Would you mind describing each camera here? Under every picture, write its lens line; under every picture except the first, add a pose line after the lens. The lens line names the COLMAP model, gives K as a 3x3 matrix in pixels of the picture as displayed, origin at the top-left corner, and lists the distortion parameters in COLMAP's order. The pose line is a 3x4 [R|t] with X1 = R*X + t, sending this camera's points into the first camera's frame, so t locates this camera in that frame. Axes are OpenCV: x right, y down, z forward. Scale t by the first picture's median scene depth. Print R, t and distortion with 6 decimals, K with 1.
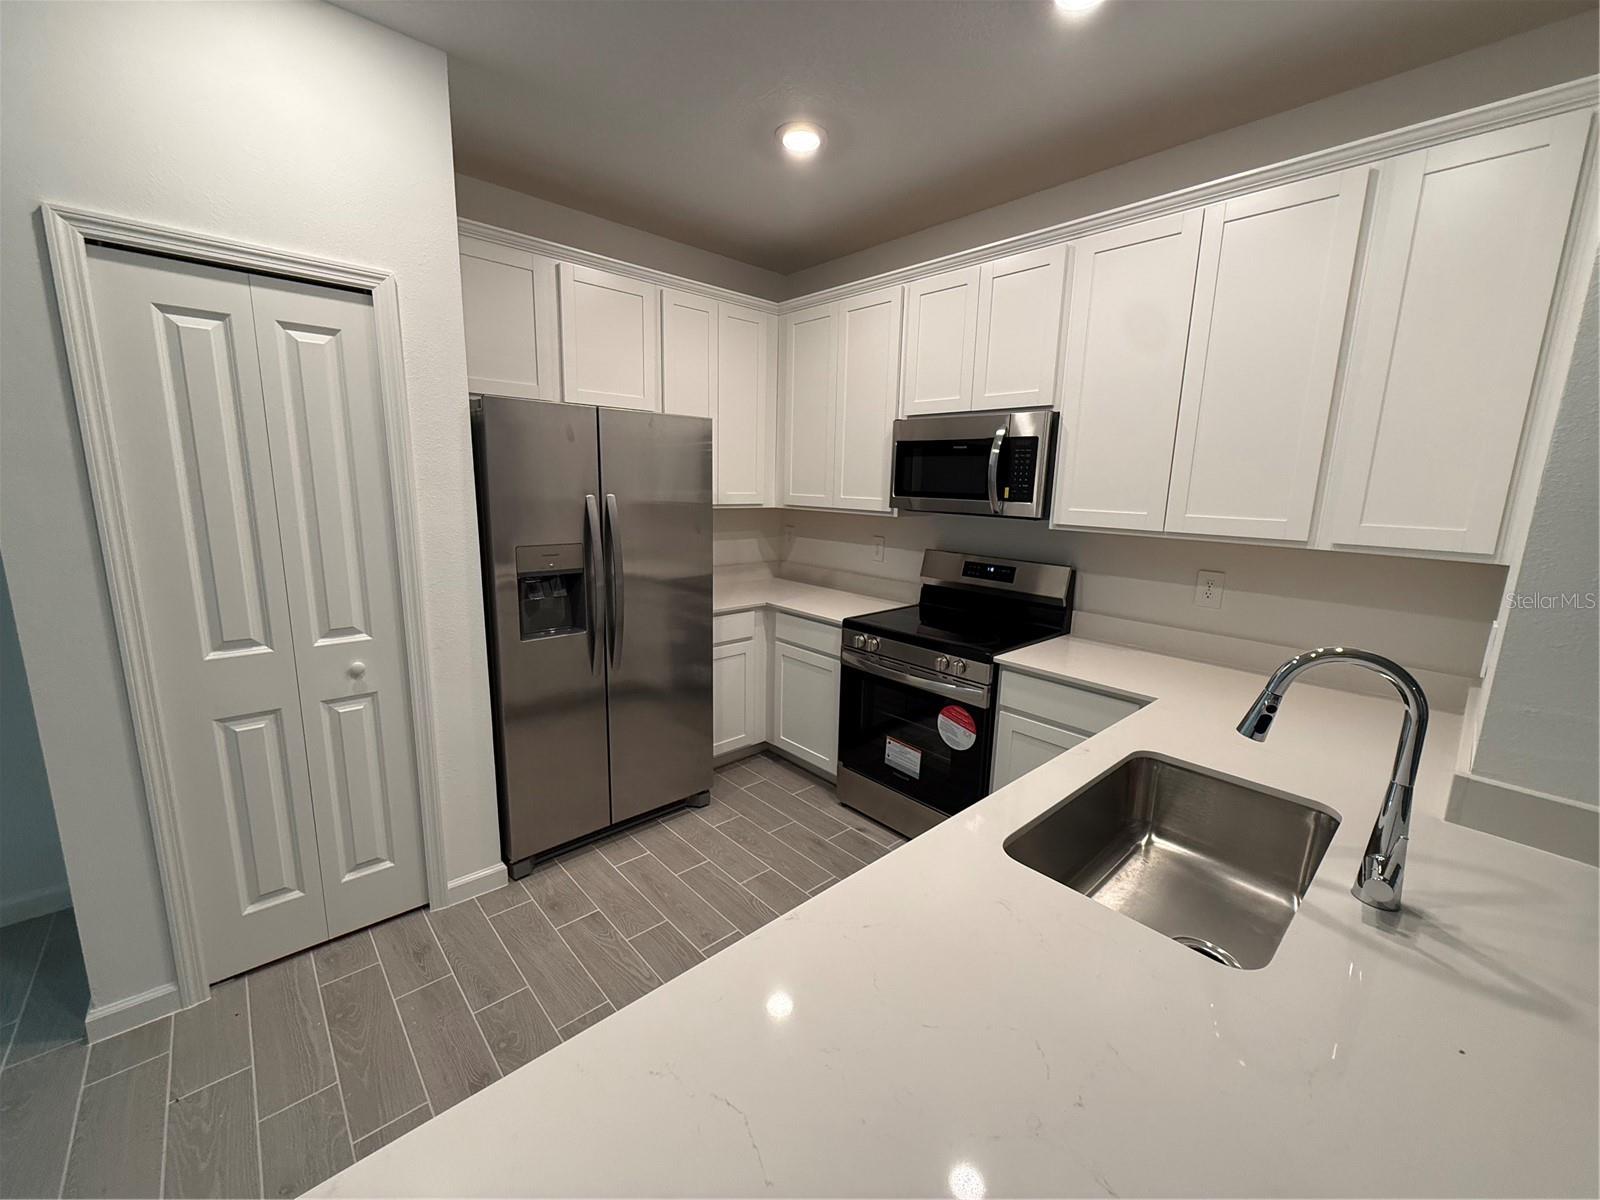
lens RADIAL K [[636.9, 0, 802.5], [0, 636.9, 596.1], [0, 0, 1]] dist [0.001940, 0.000157]
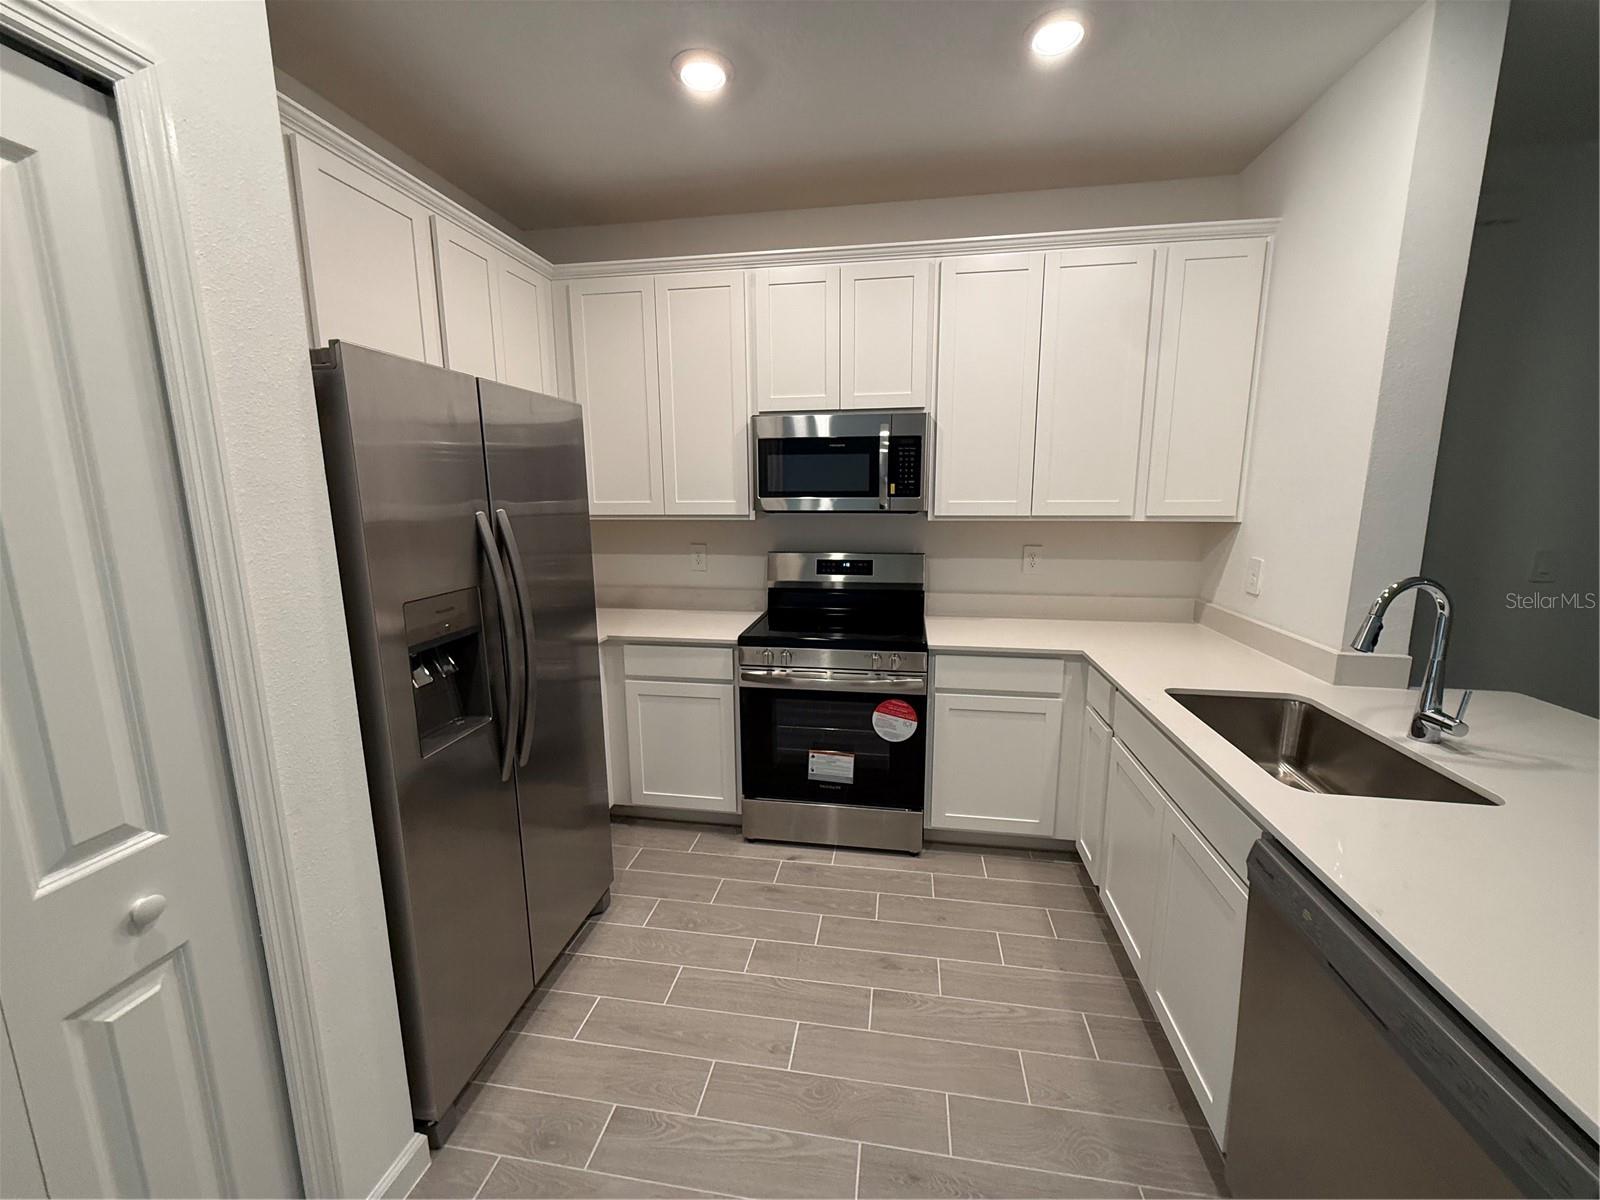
lens RADIAL K [[636.9, 0, 802.5], [0, 636.9, 596.1], [0, 0, 1]] dist [0.001940, 0.000157]
pose [[0.784455, -0.133677, 0.605608, -0.461051], [0.136931, 0.989728, 0.041095, -0.051862], [-0.604881, 0.050689, 0.794701, 0.269645]]
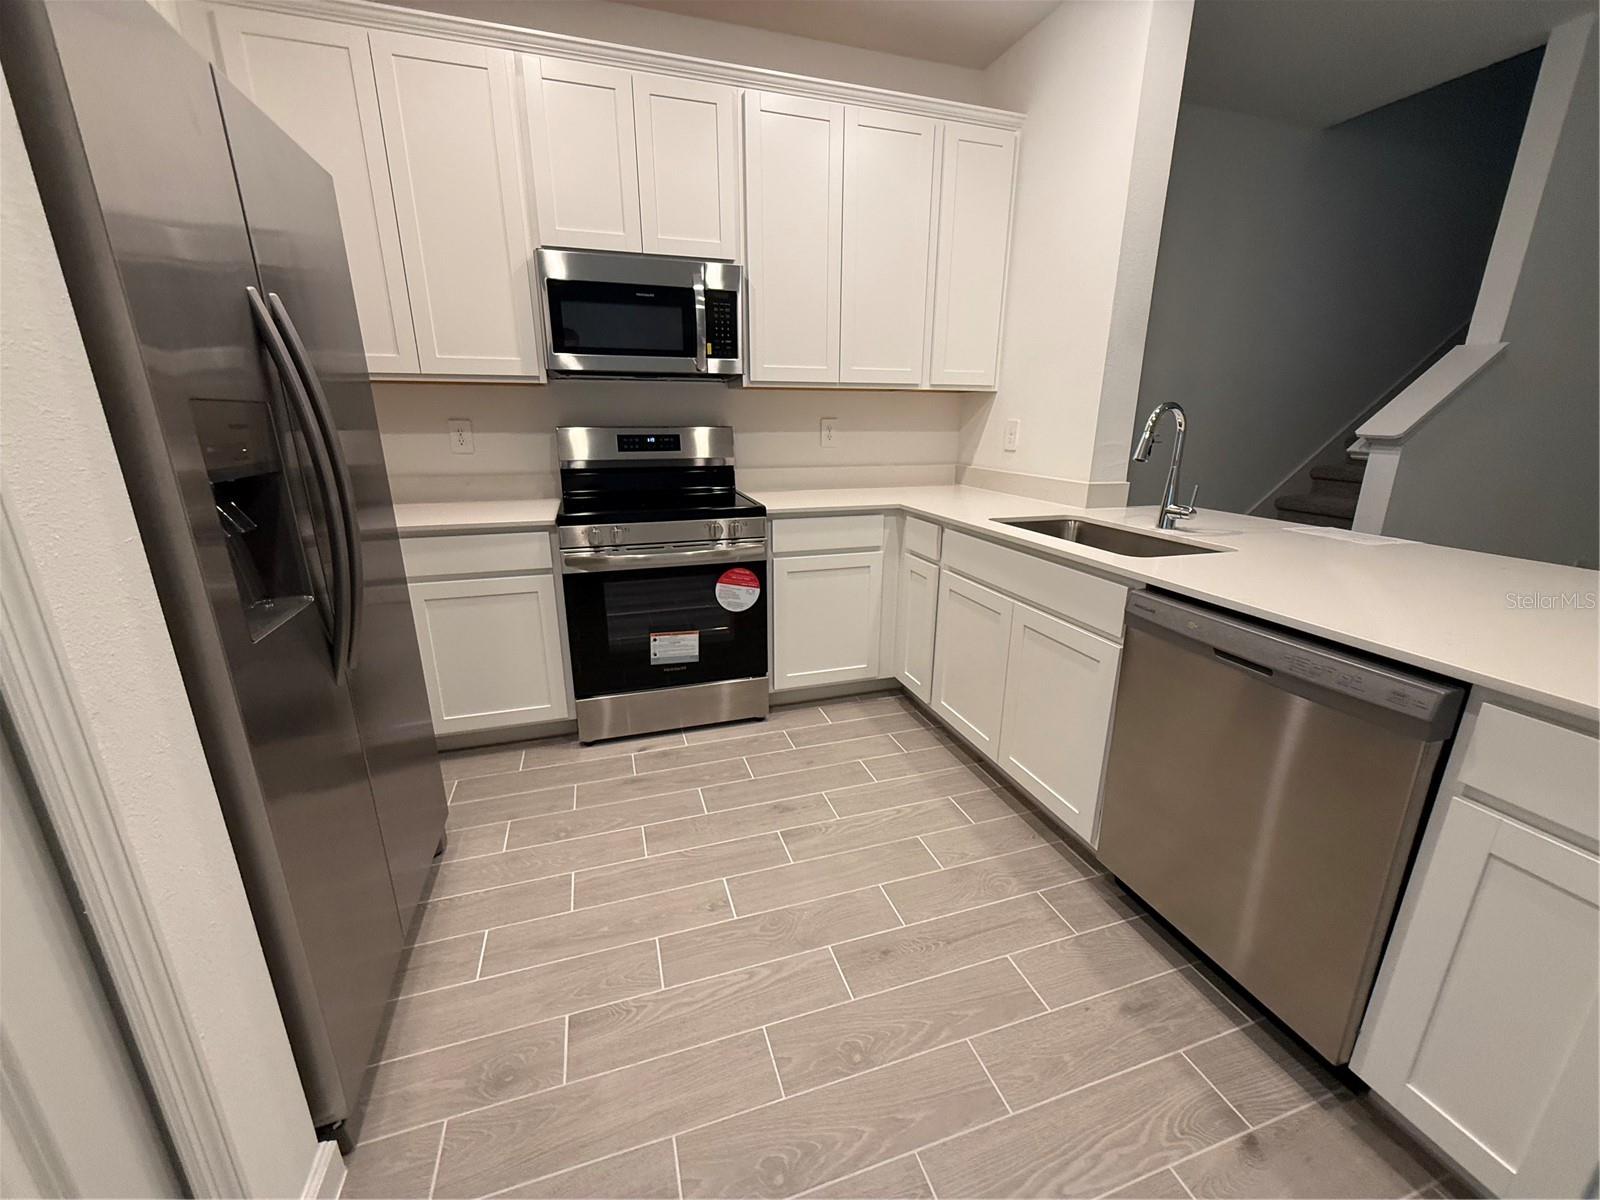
lens RADIAL K [[636.9, 0, 802.5], [0, 636.9, 596.1], [0, 0, 1]] dist [0.001940, 0.000157]
pose [[0.415409, -0.273872, 0.867427, -0.585914], [0.170331, 0.960152, 0.221576, 0.011111], [-0.893545, 0.055705, 0.445505, 0.460891]]
